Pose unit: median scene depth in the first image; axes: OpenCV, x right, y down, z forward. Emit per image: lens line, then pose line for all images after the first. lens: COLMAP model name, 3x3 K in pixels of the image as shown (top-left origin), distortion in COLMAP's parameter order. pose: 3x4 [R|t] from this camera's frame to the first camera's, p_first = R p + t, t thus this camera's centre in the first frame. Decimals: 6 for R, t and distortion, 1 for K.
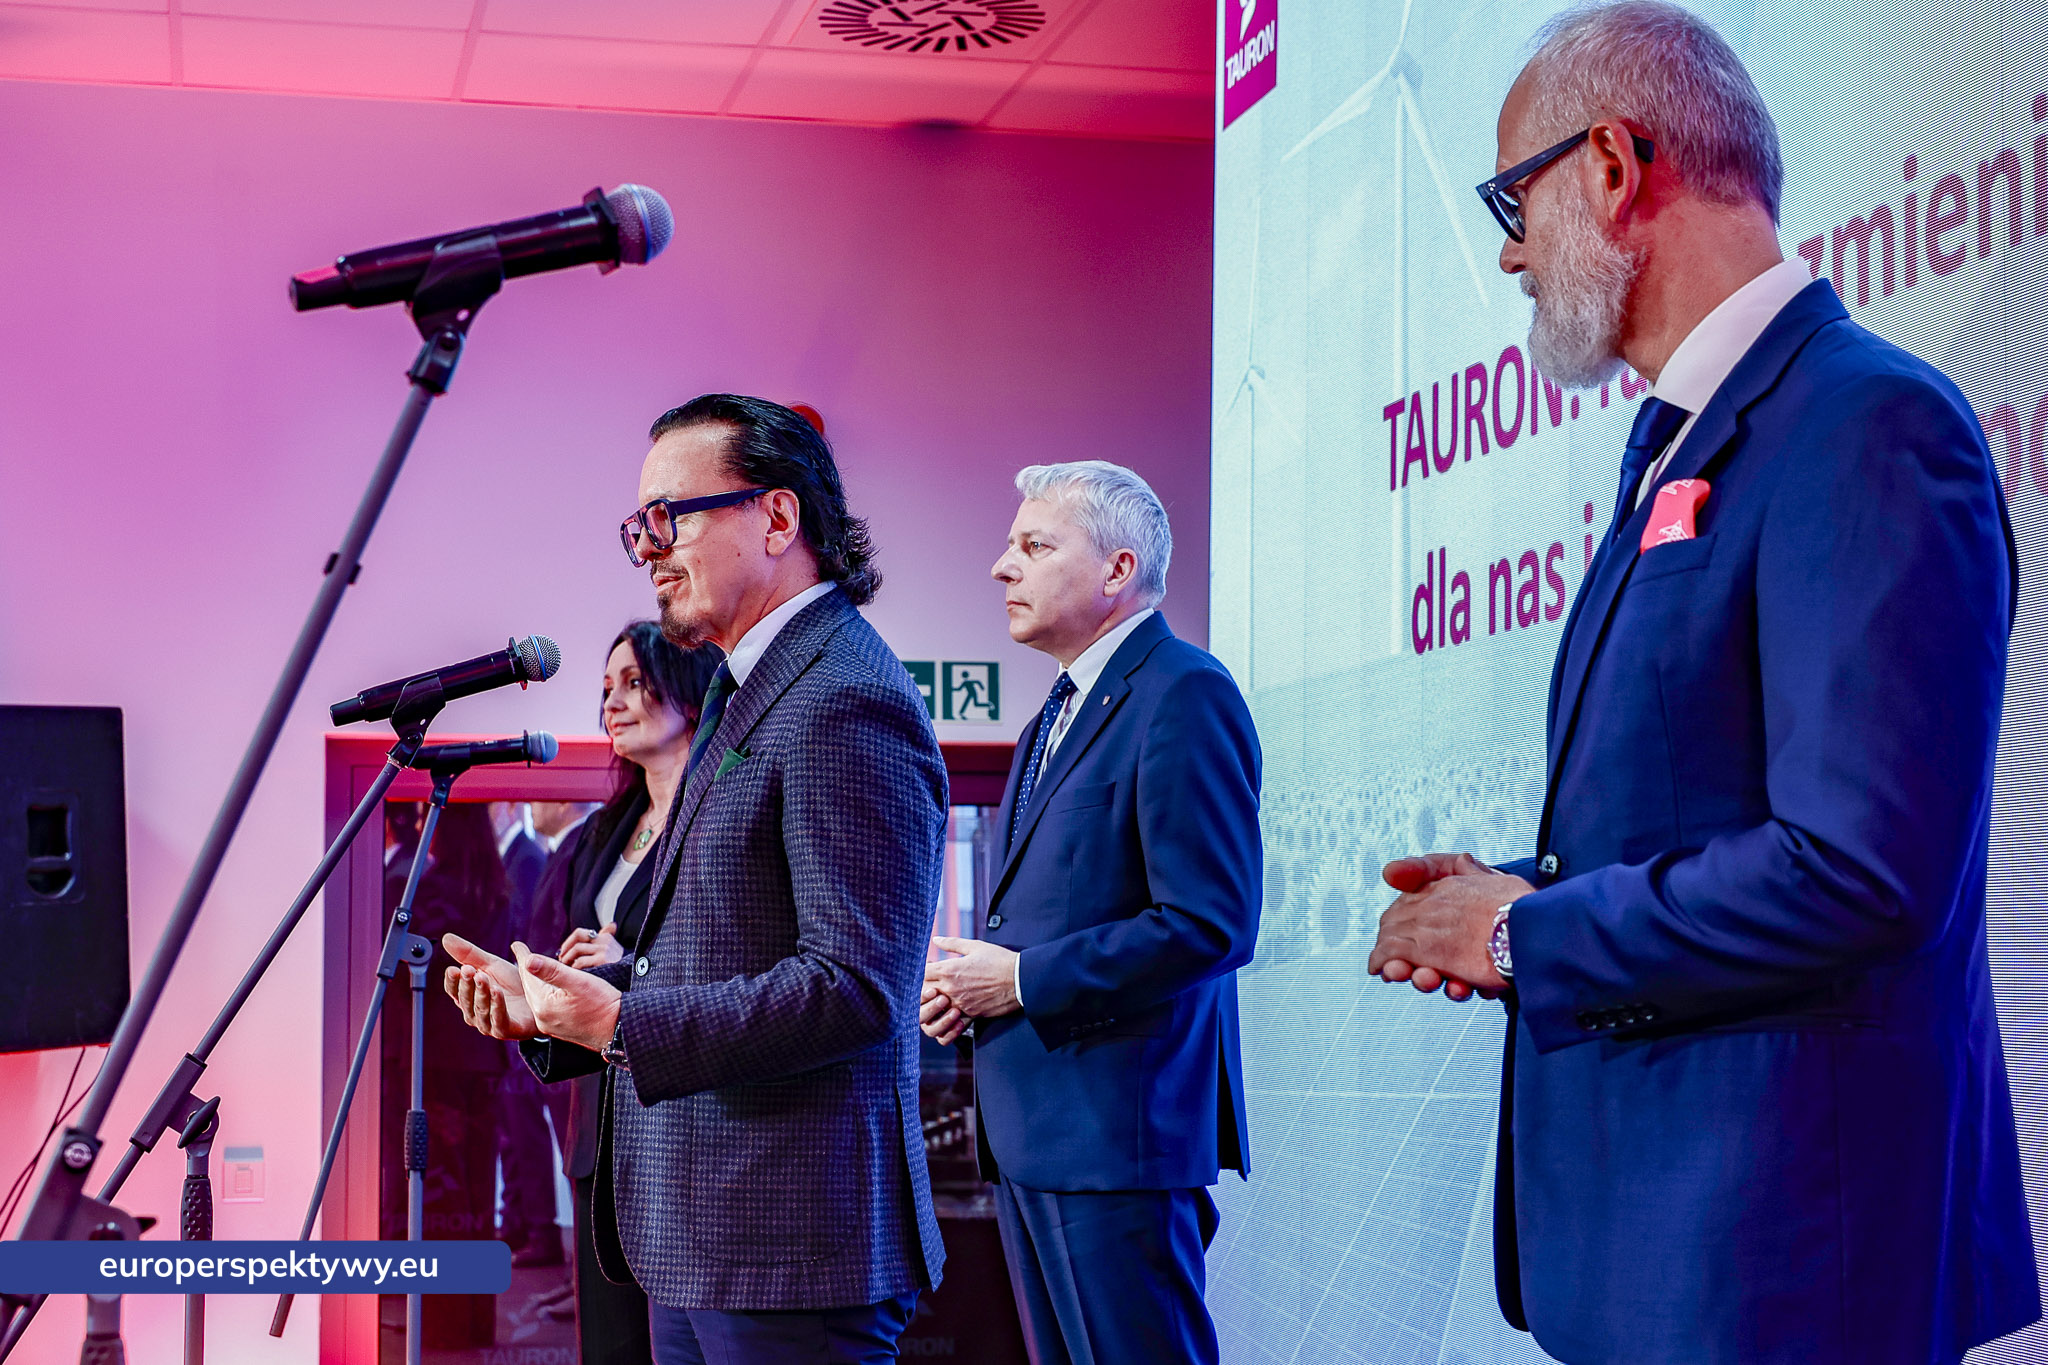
lens RADIAL K [[3094.8, 0, 1053.9], [0, 3094.8, 746.6], [0, 0, 1]] dist [-0.038102, 0.000000]
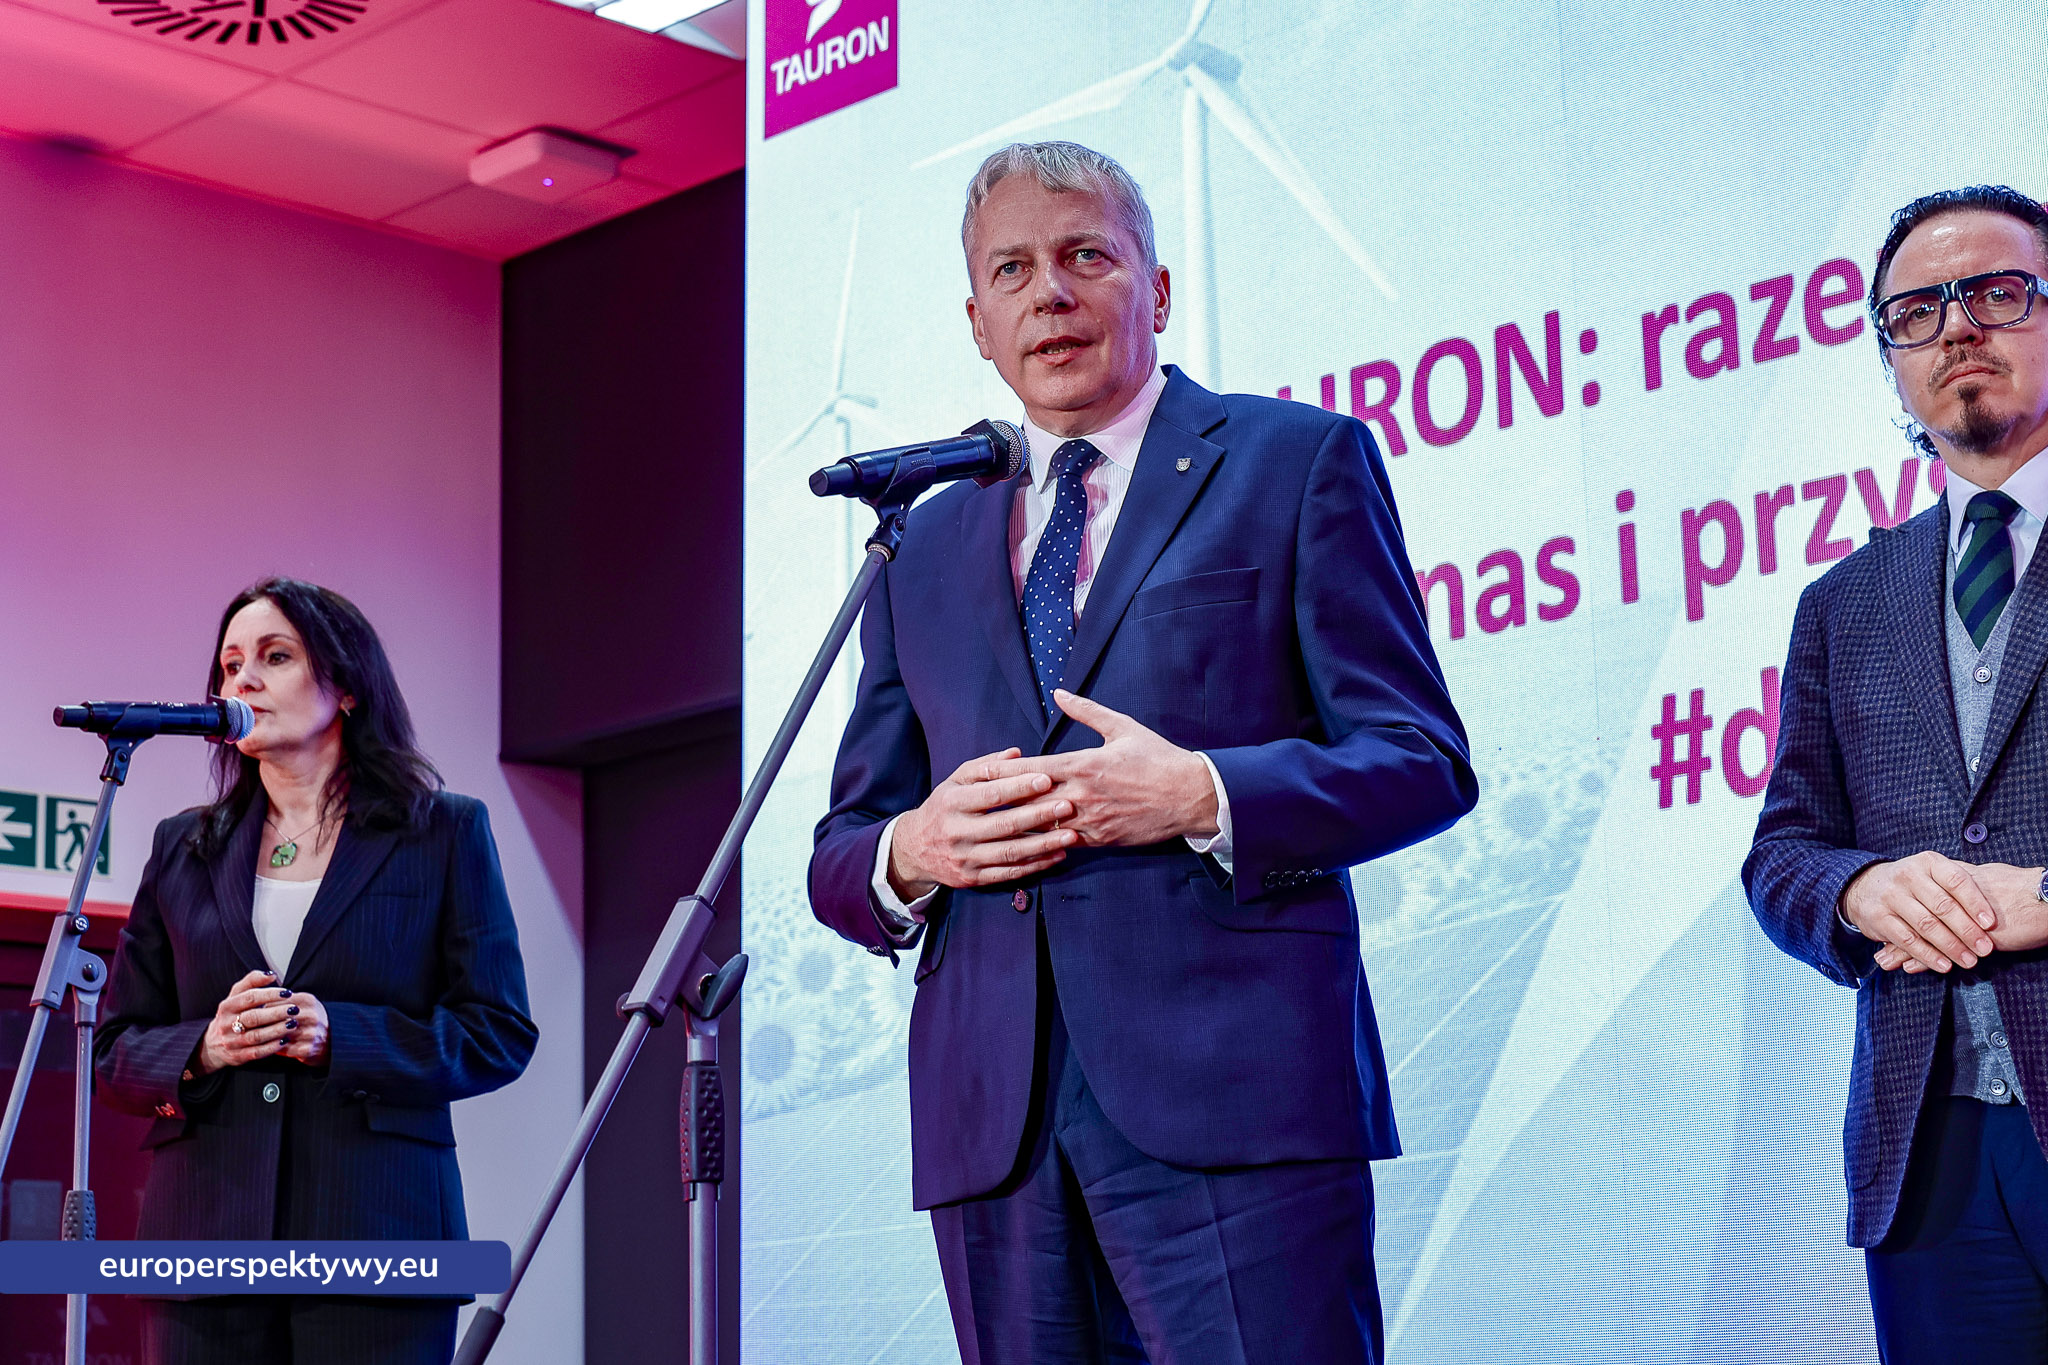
lens RADIAL K [[3481.2, 0, 997.6], [0, 3481.2, 621.2], [0, 0, 1]] dist [-0.008331, 0.000000]
pose [[0.858556, 0.100019, 0.502870, -0.453133], [-0.014287, 0.985074, -0.171535, 0.126068], [-0.512521, 0.140088, 0.847170, 0.183669]]
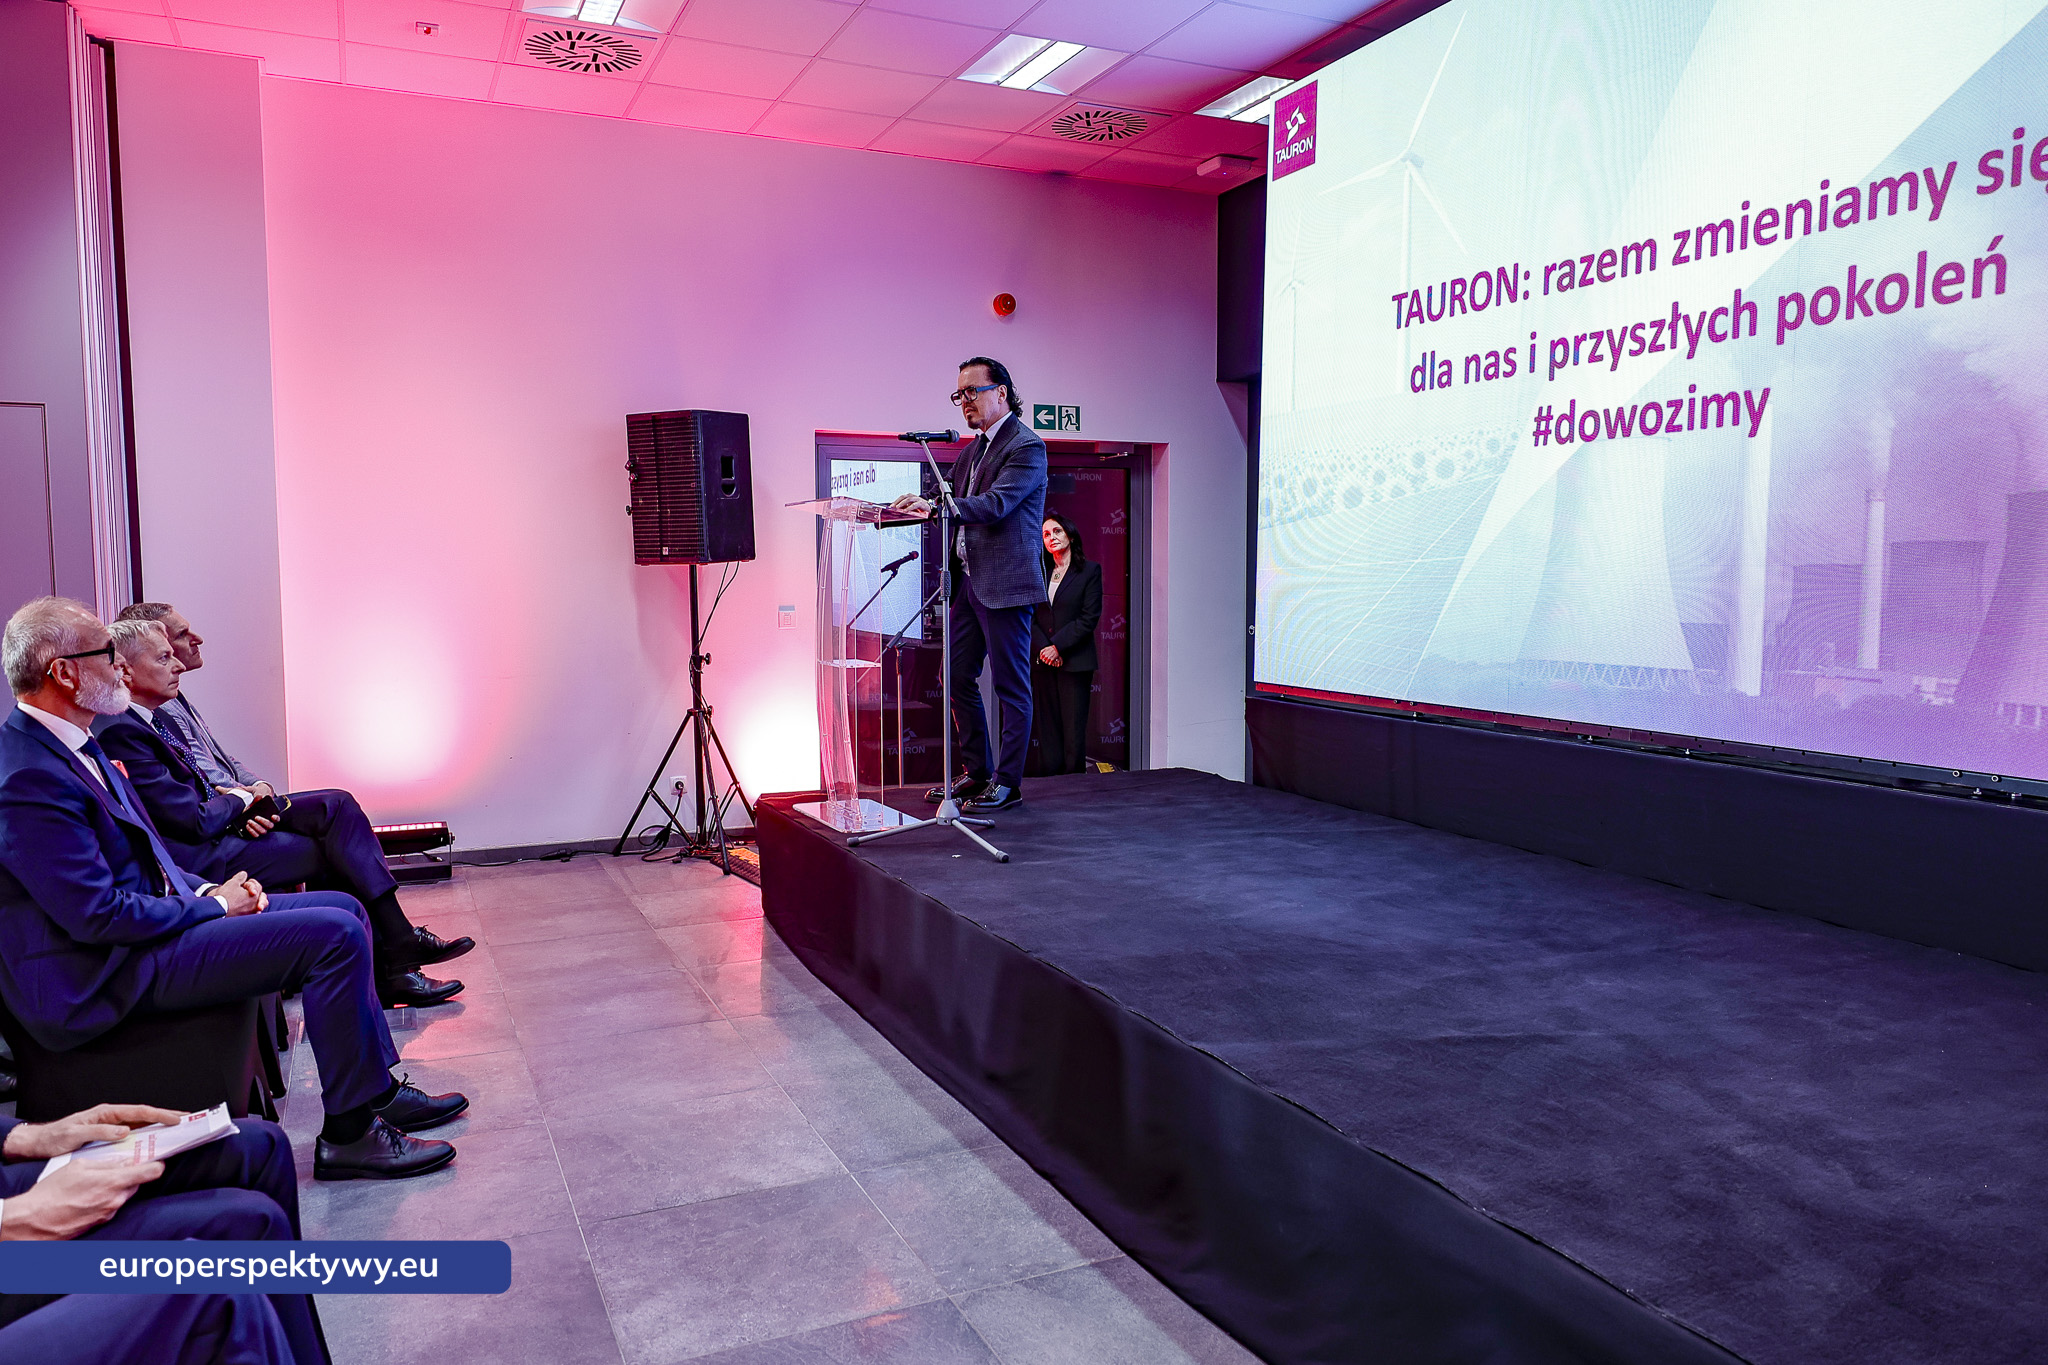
lens RADIAL K [[1382.2, 0, 991.4], [0, 1382.2, 673.3], [0, 0, 1]] dist [-0.007955, 0.000102]
pose [[0.987113, -0.009431, 0.159749, -0.423154], [-0.013413, 0.989873, 0.141322, 0.044680], [-0.159464, -0.141643, 0.976990, -0.115478]]
